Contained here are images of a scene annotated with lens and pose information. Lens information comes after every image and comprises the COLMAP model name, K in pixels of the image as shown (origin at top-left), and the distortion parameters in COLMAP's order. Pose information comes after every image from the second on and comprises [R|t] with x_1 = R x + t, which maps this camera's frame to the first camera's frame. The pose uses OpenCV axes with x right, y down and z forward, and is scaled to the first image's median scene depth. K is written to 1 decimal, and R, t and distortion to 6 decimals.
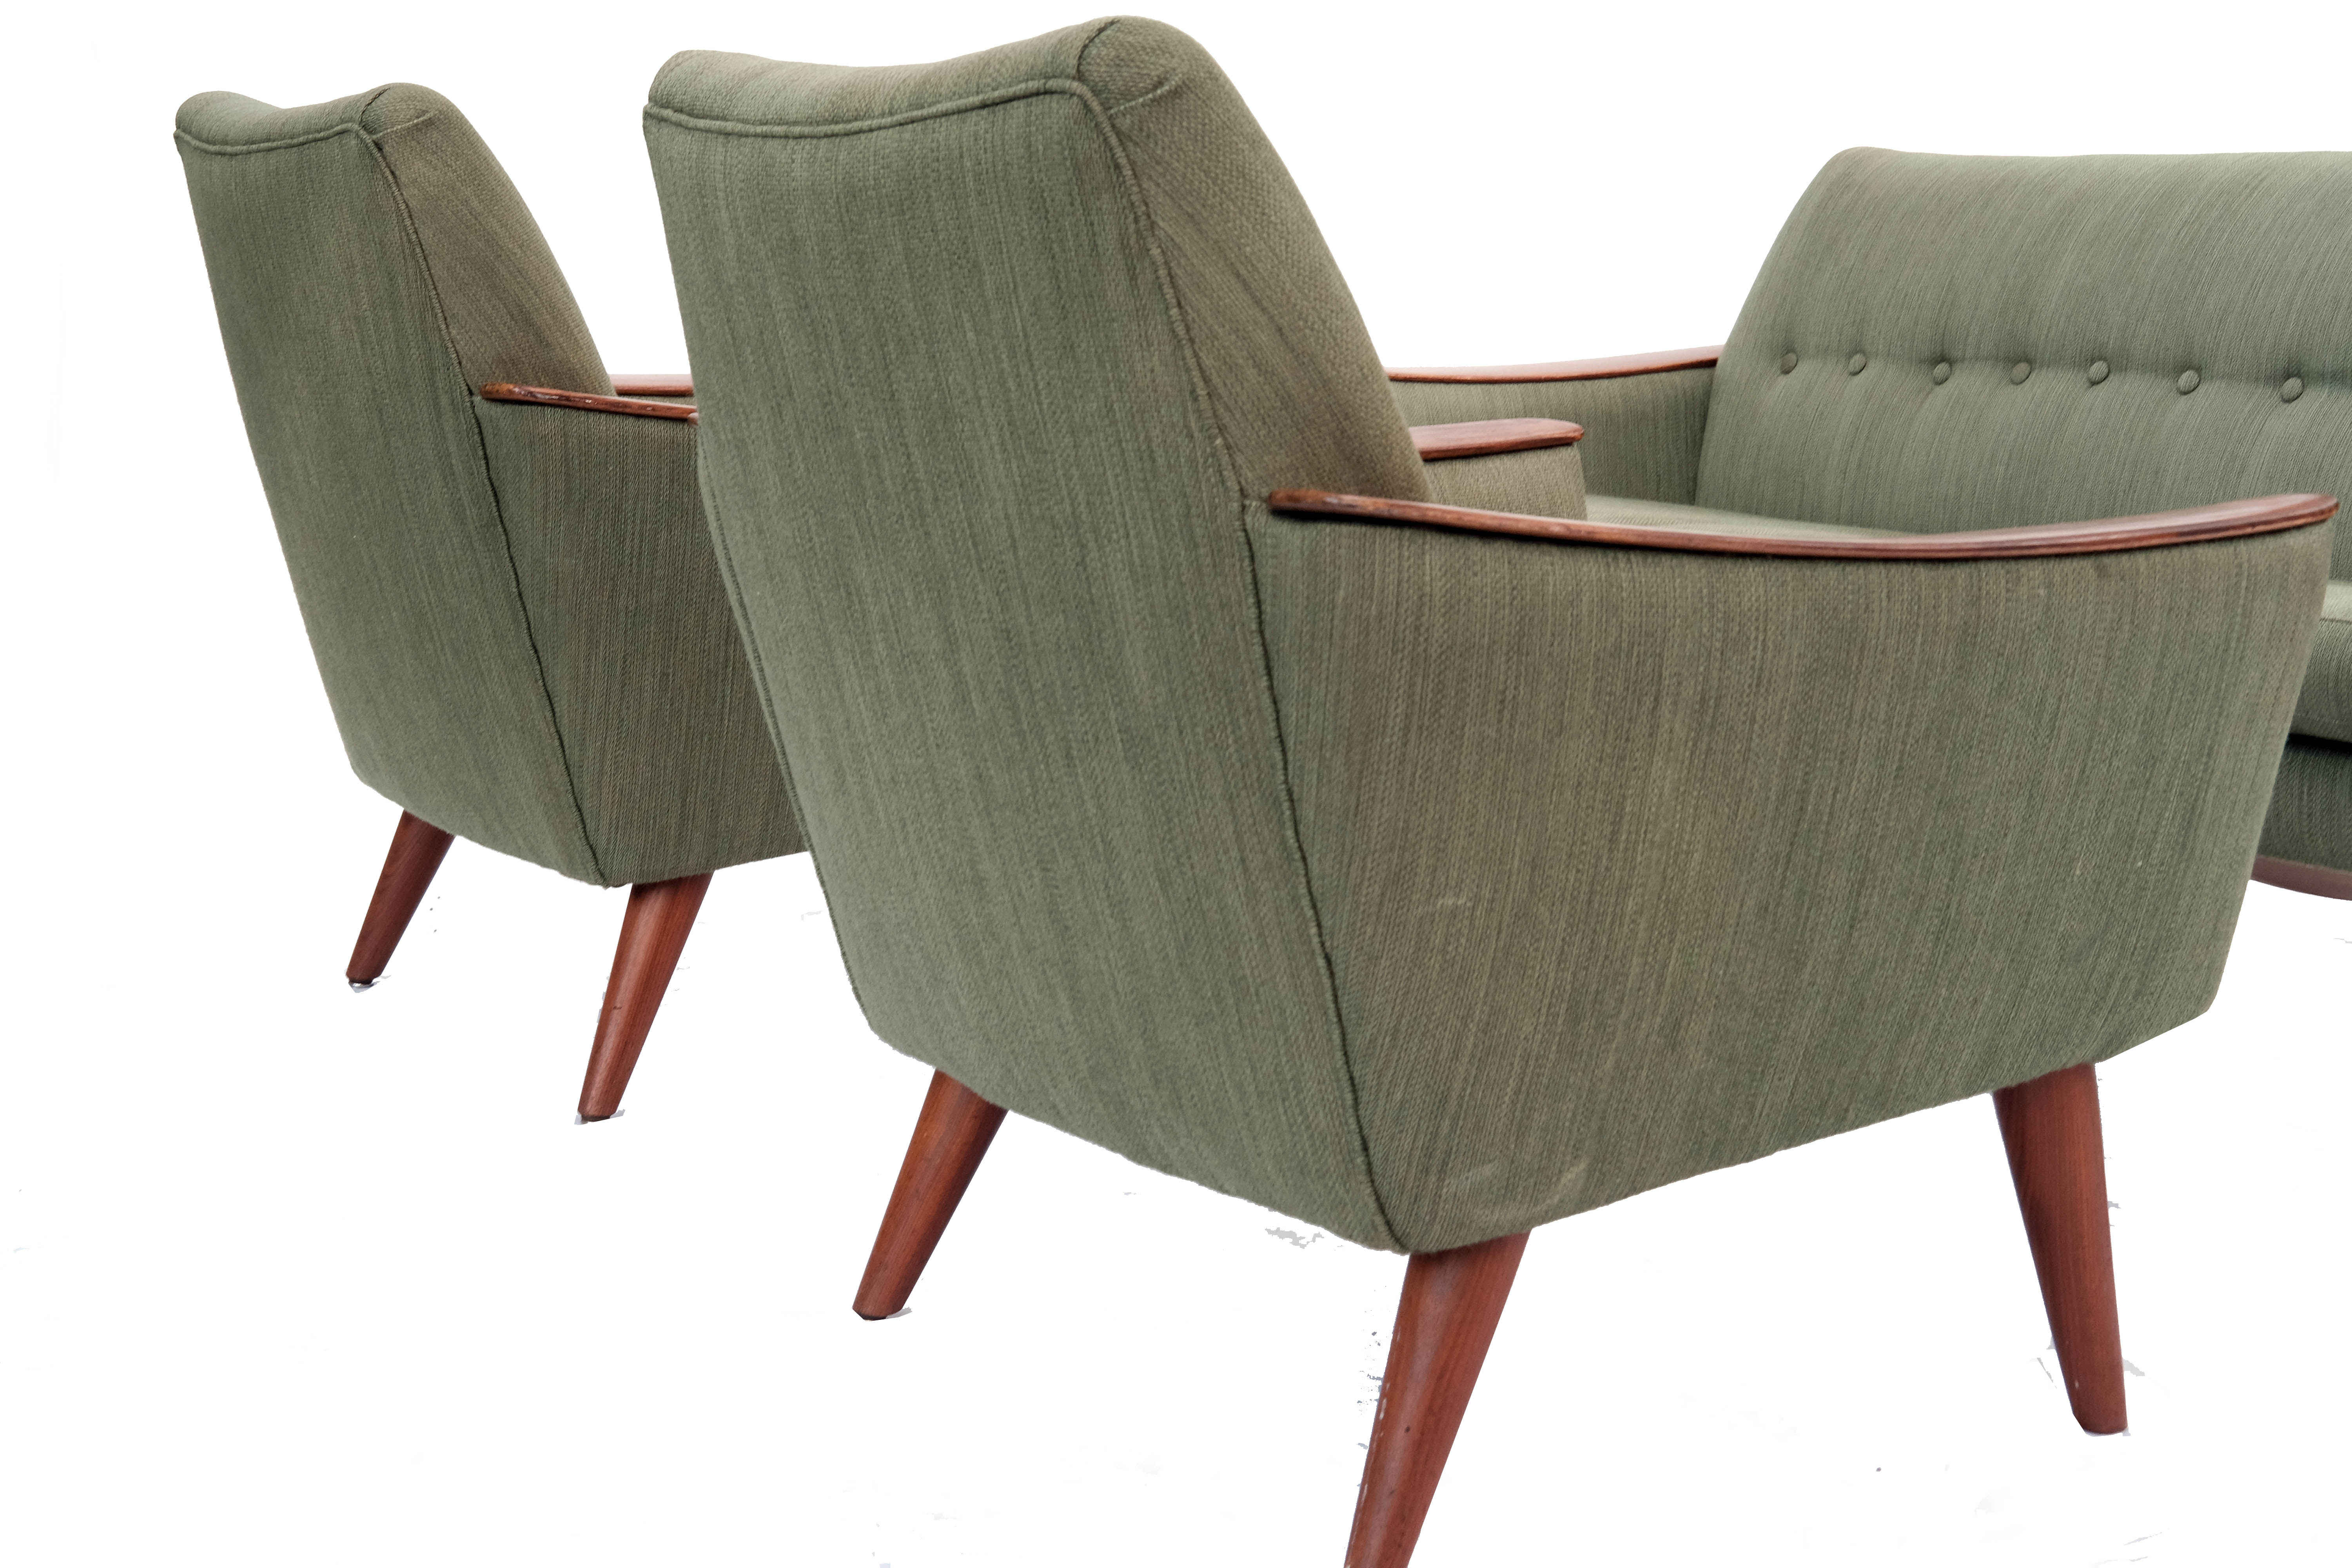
lens RADIAL K [[3677.7, 0, 1129.2], [0, 3677.7, 872.2], [0, 0, 1]] dist [-0.024015, 0.000000]
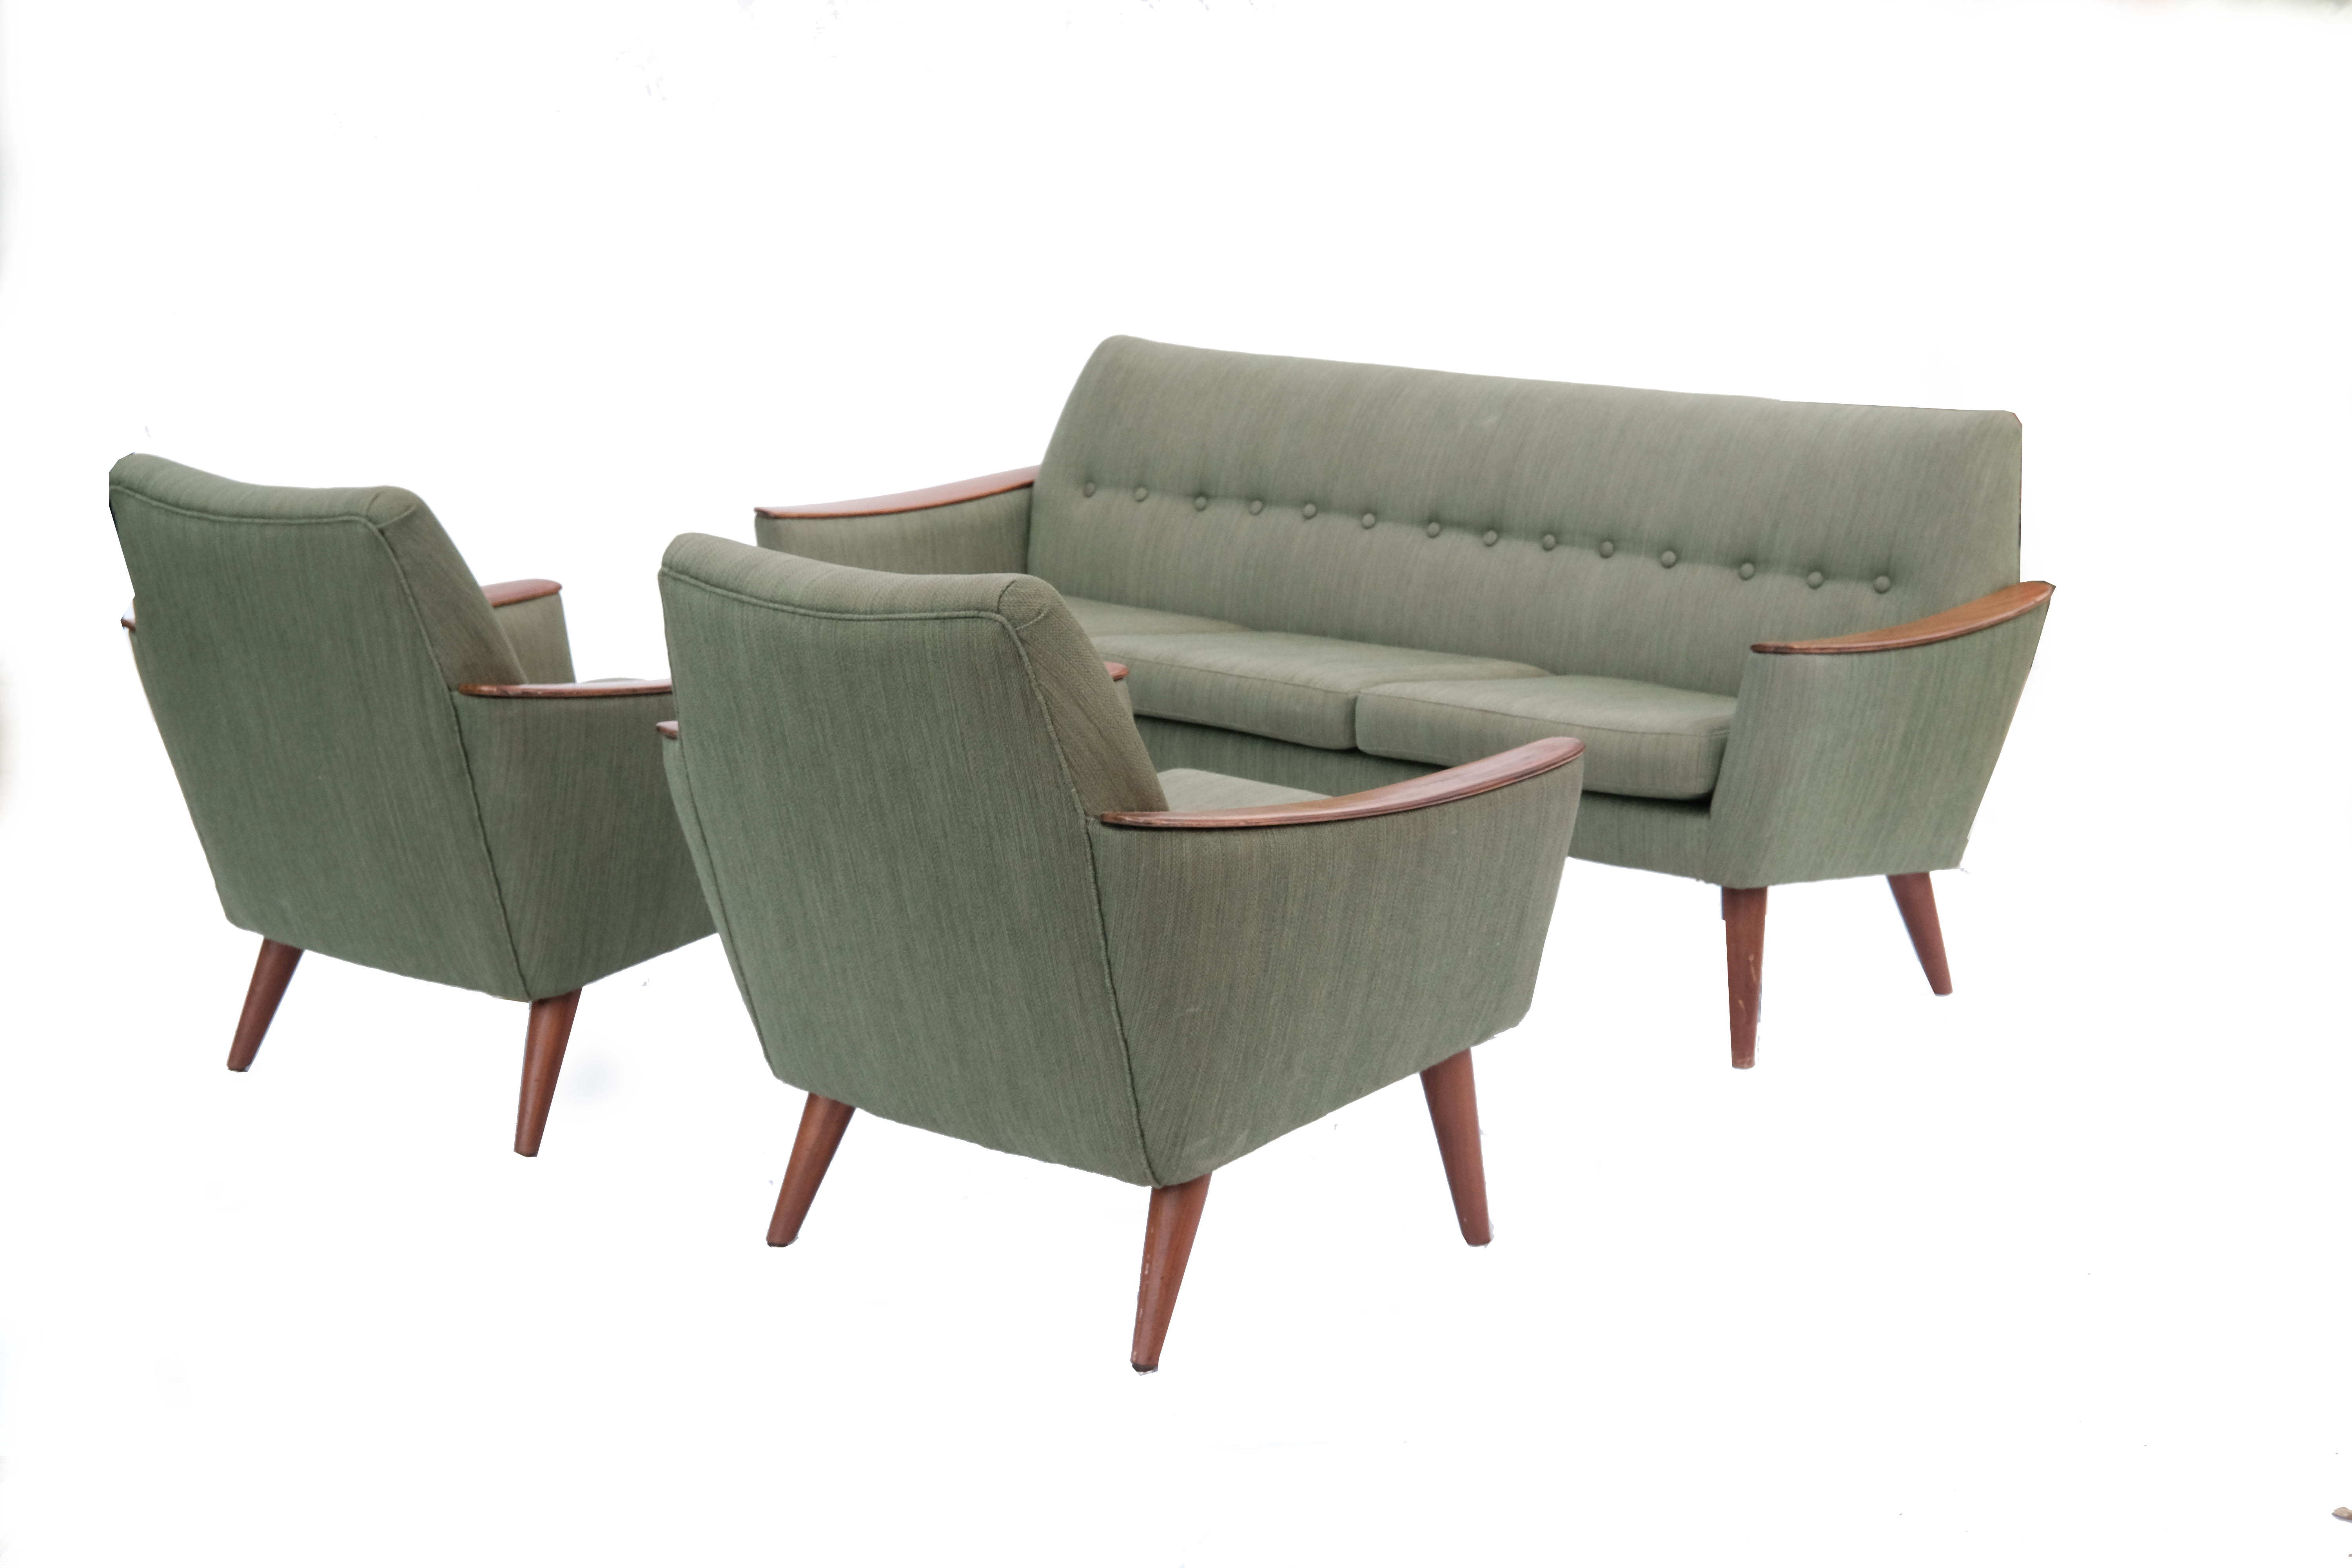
lens RADIAL K [[3677.7, 0, 1160.1], [0, 3677.7, 773.6], [0, 0, 1]] dist [-0.024015, 0.000000]
pose [[0.960651, -0.061099, 0.270954, -0.429474], [0.055834, 0.998072, 0.027105, -0.162879], [-0.272088, -0.010910, 0.962211, -0.841364]]
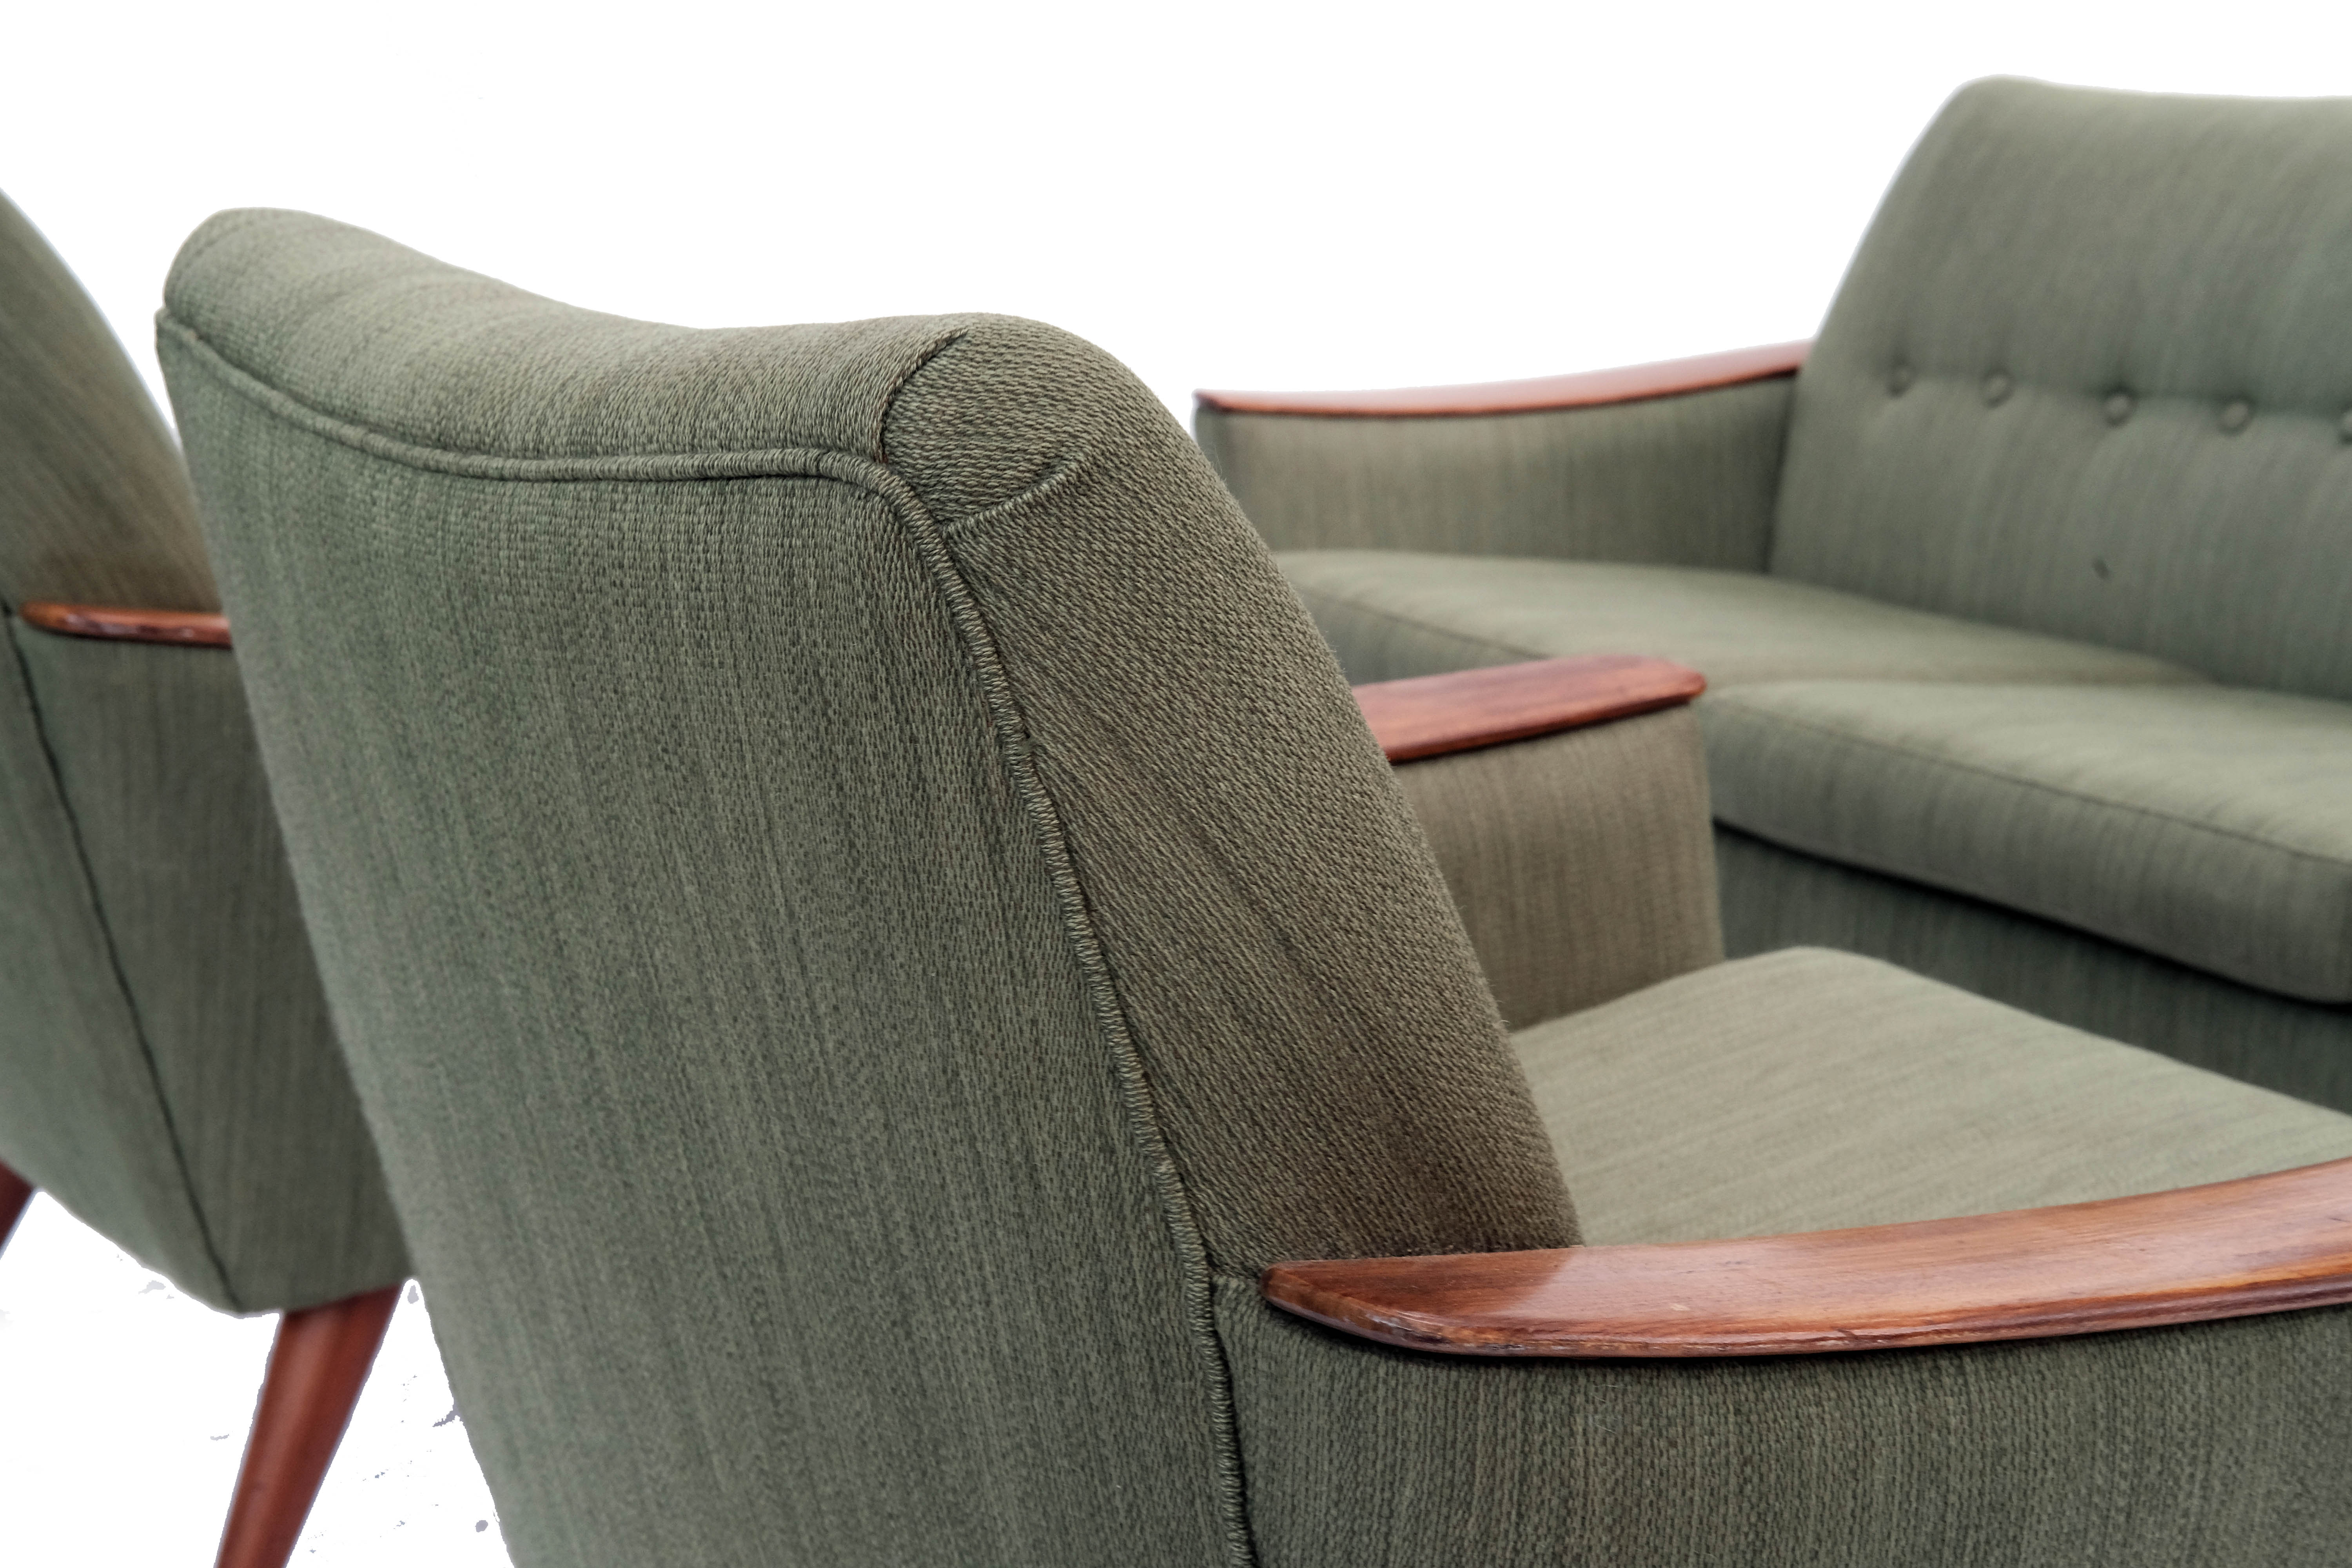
lens RADIAL K [[3842.0, 0, 1052.3], [0, 3842.0, 904.7], [0, 0, 1]] dist [0.106515, 0.000000]
pose [[0.999993, -0.000397, 0.003725, 0.006384], [0.000167, 0.998102, 0.061578, -0.171653], [-0.003743, -0.061577, 0.998095, 0.434932]]
